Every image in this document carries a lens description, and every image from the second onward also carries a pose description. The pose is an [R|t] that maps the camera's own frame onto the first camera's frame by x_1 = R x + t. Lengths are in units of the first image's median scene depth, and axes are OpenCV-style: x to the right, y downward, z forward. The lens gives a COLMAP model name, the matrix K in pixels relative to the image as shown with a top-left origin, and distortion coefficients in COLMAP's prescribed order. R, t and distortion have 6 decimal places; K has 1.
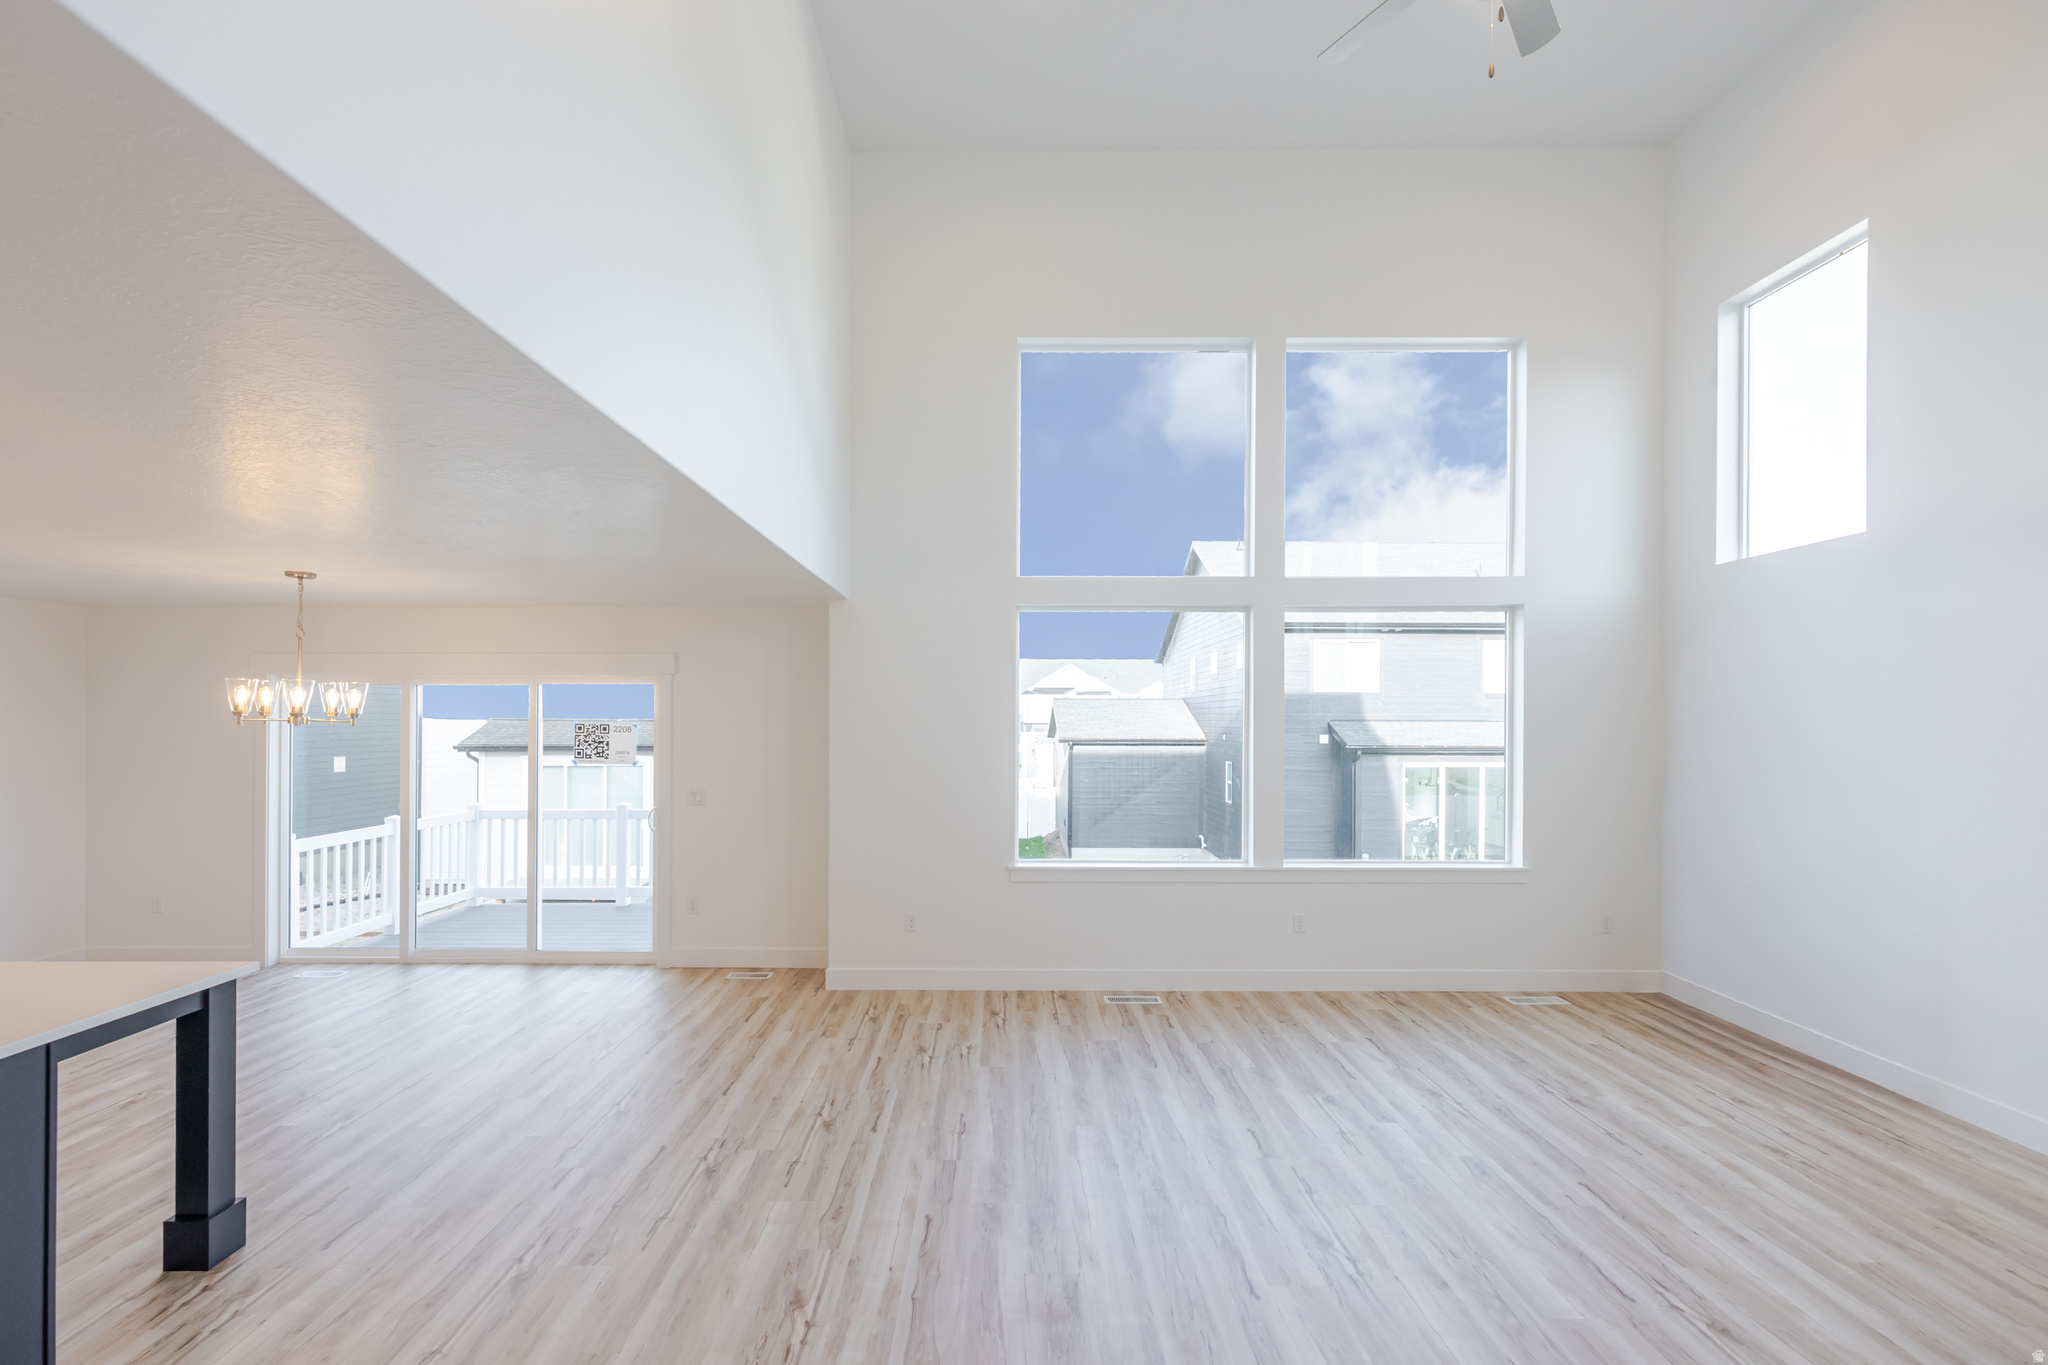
lens RADIAL K [[888.6, 0, 1004.6], [0, 888.6, 713.1], [0, 0, 1]] dist [0.003713, -0.000629]
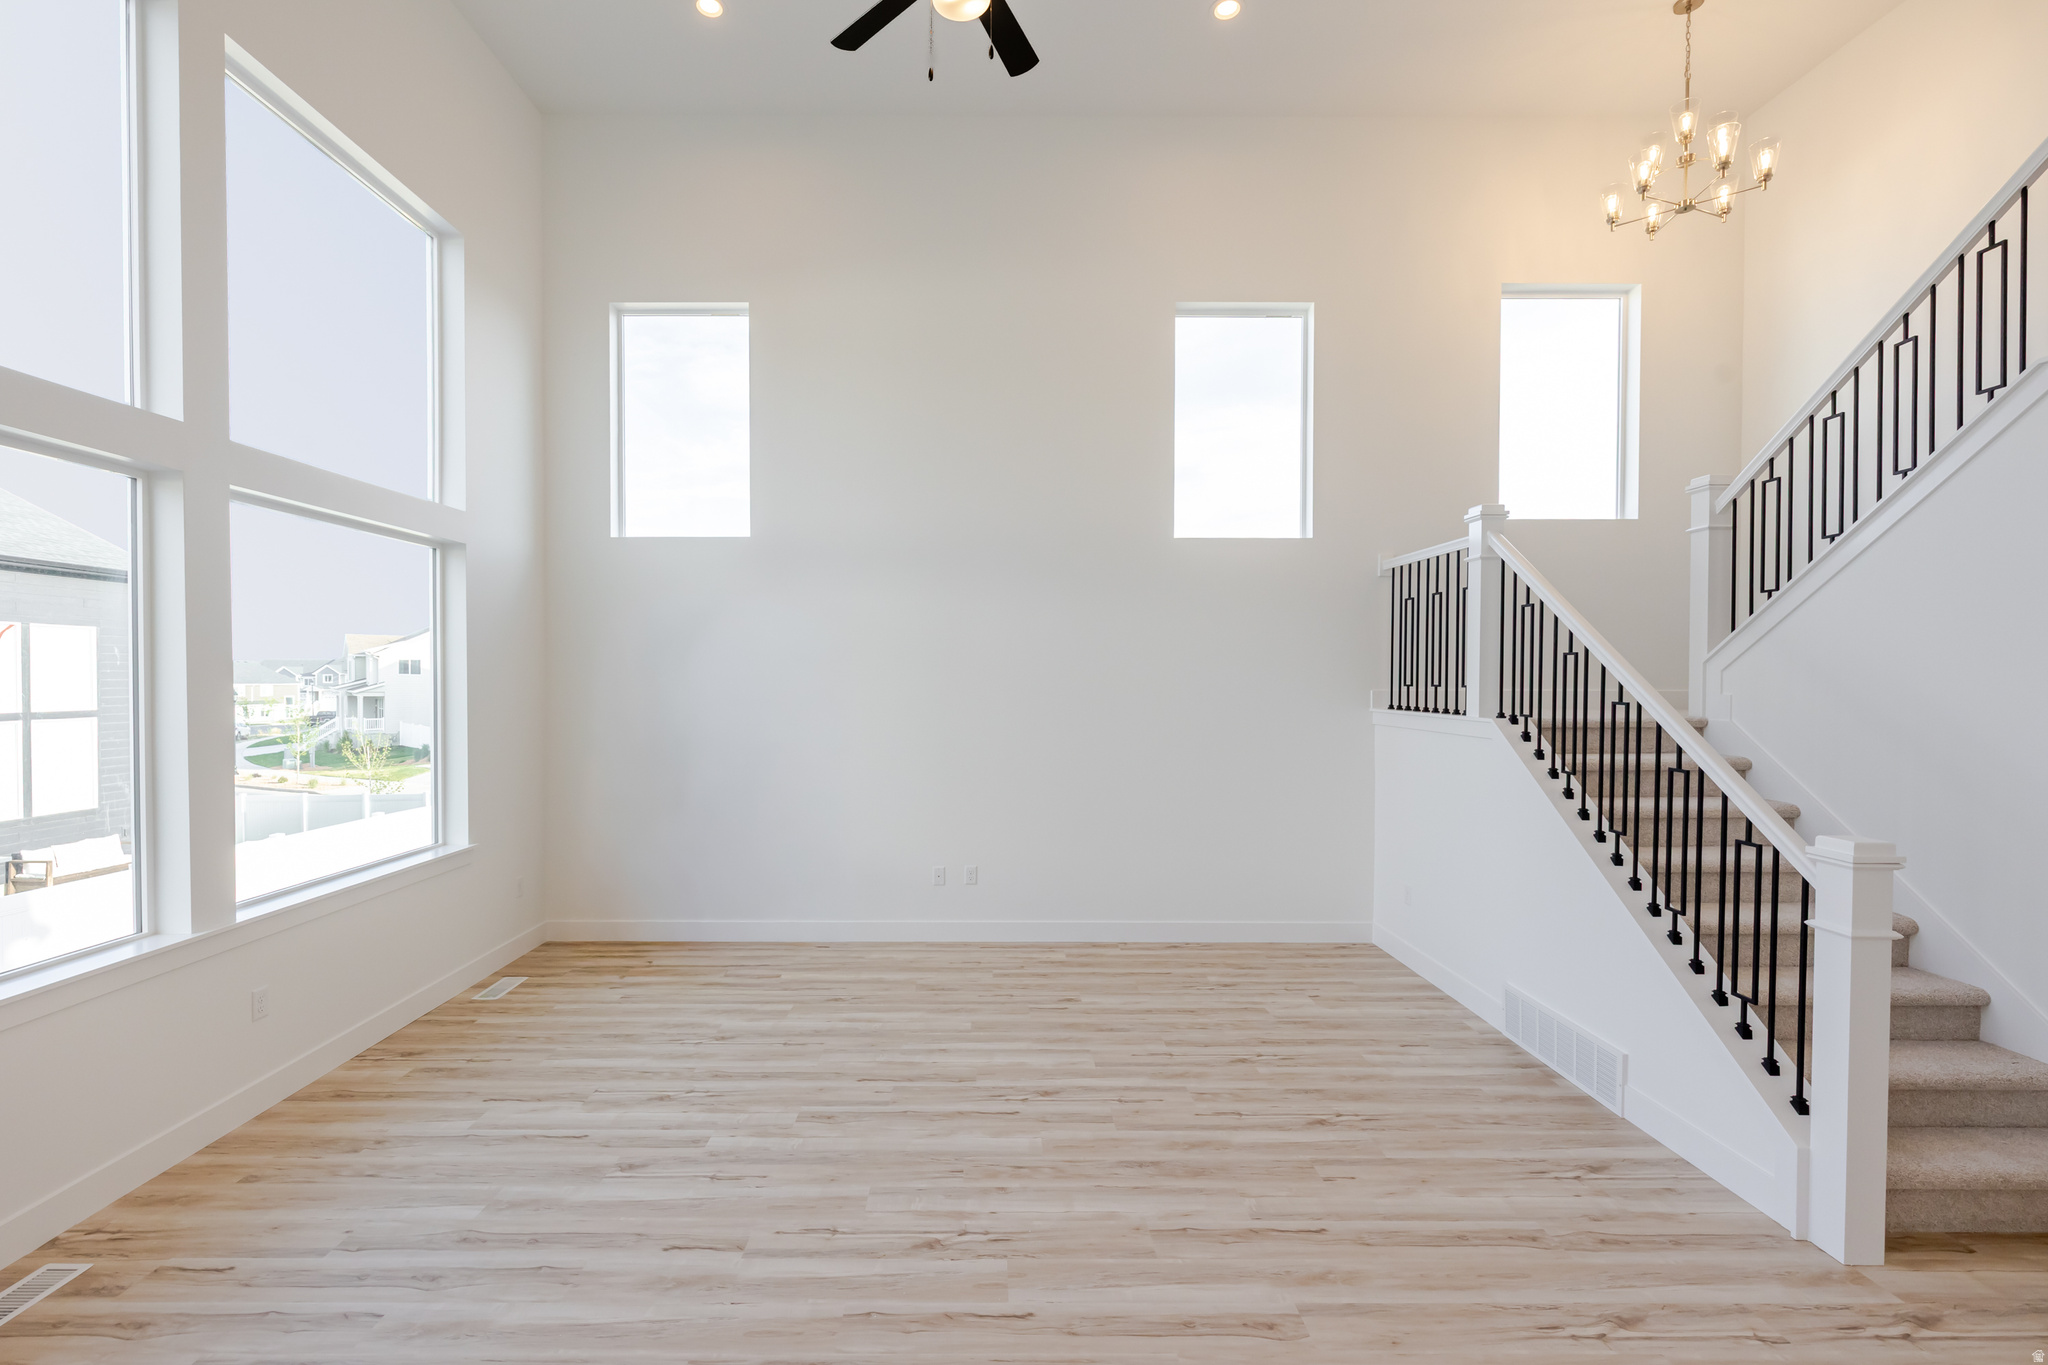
lens RADIAL K [[888.6, 0, 981.8], [0, 888.6, 696.7], [0, 0, 1]] dist [0.003713, -0.000629]
pose [[-0.008235, -0.019391, 0.999778, -0.327770], [-0.009294, 0.999770, 0.019314, 0.008450], [-0.999923, -0.009133, -0.008413, 0.578557]]
